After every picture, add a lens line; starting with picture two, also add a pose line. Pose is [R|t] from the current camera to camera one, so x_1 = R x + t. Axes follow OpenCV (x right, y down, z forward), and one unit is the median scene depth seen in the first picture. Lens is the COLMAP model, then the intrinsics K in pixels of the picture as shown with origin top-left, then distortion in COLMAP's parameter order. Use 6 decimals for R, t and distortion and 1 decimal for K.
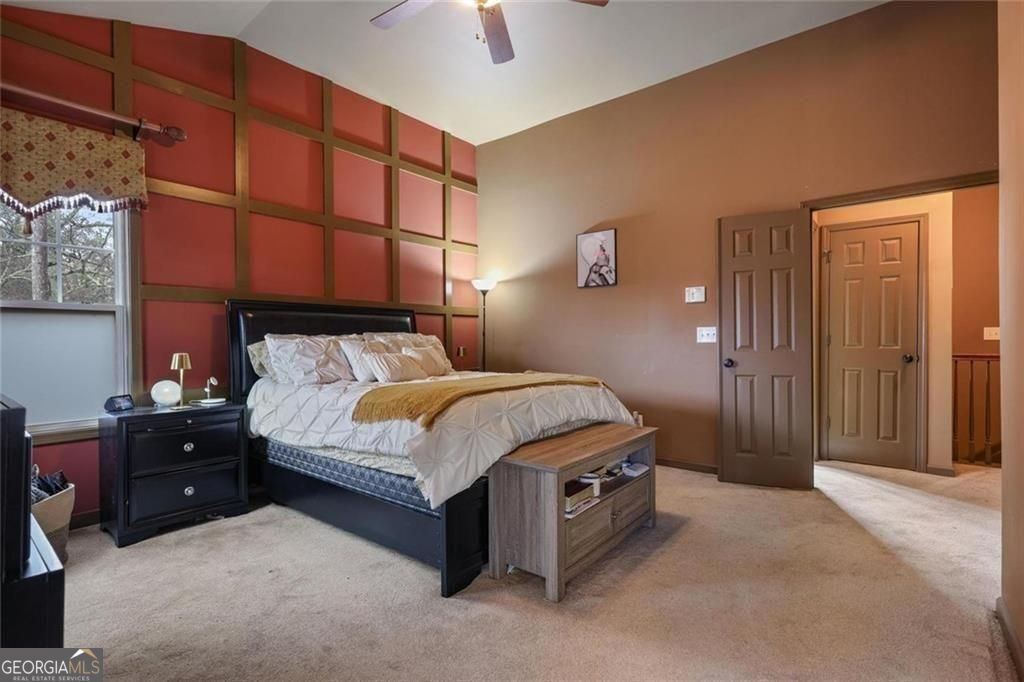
lens RADIAL K [[478.4, 0, 499.8], [0, 478.4, 342.3], [0, 0, 1]] dist [0.004756, 0.000461]
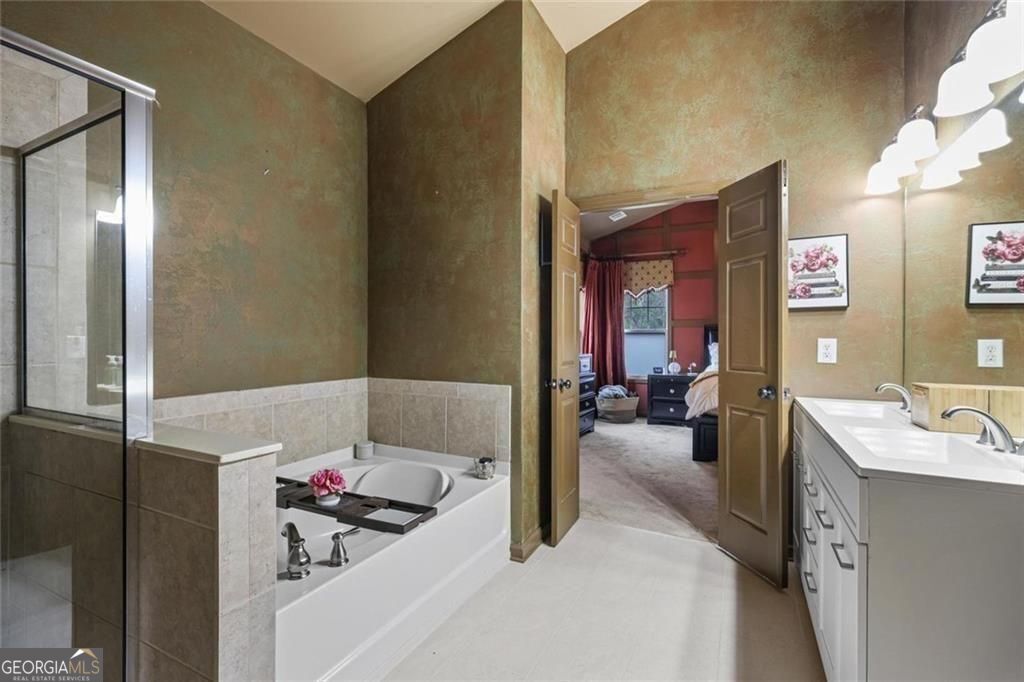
lens RADIAL K [[461.6, 0, 508.4], [0, 461.6, 337.7], [0, 0, 1]] dist [-0.002101, 0.000918]
pose [[0.221045, 0.007459, -0.975235, 0.935979], [-0.010588, 0.999930, 0.005248, -0.030723], [0.975206, 0.009166, 0.221108, -0.191353]]
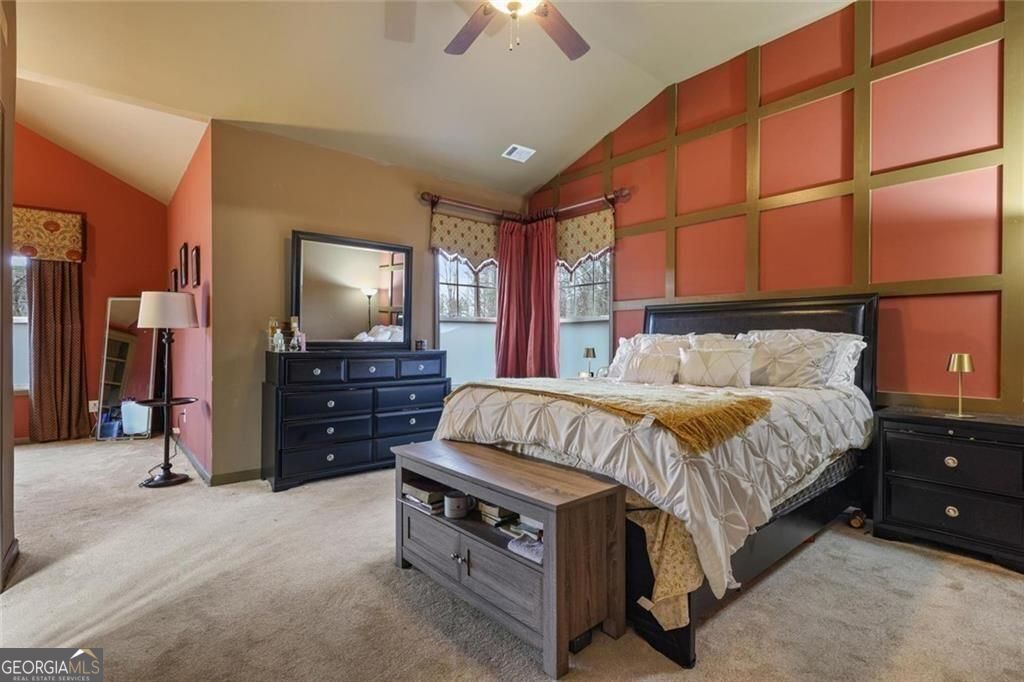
lens RADIAL K [[478.4, 0, 519.1], [0, 478.4, 338.6], [0, 0, 1]] dist [0.004756, 0.000461]
pose [[-0.145456, 0.001956, -0.989363, 0.587413], [-0.008907, 0.999955, 0.003286, -0.005833], [0.989325, 0.009291, -0.145432, 0.698489]]
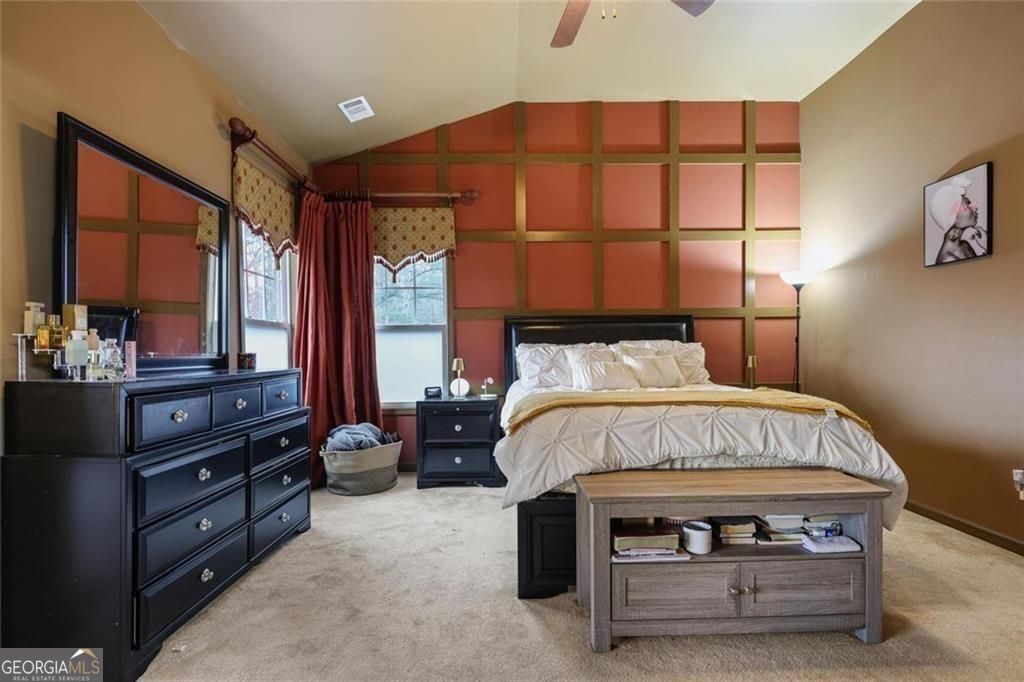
lens RADIAL K [[478.4, 0, 514.6], [0, 478.4, 360.4], [0, 0, 1]] dist [0.004756, 0.000461]
pose [[0.660844, 0.017115, -0.750329, 0.319857], [0.000266, 0.999735, 0.023038, -0.002071], [0.750524, -0.015424, 0.660664, 0.156283]]
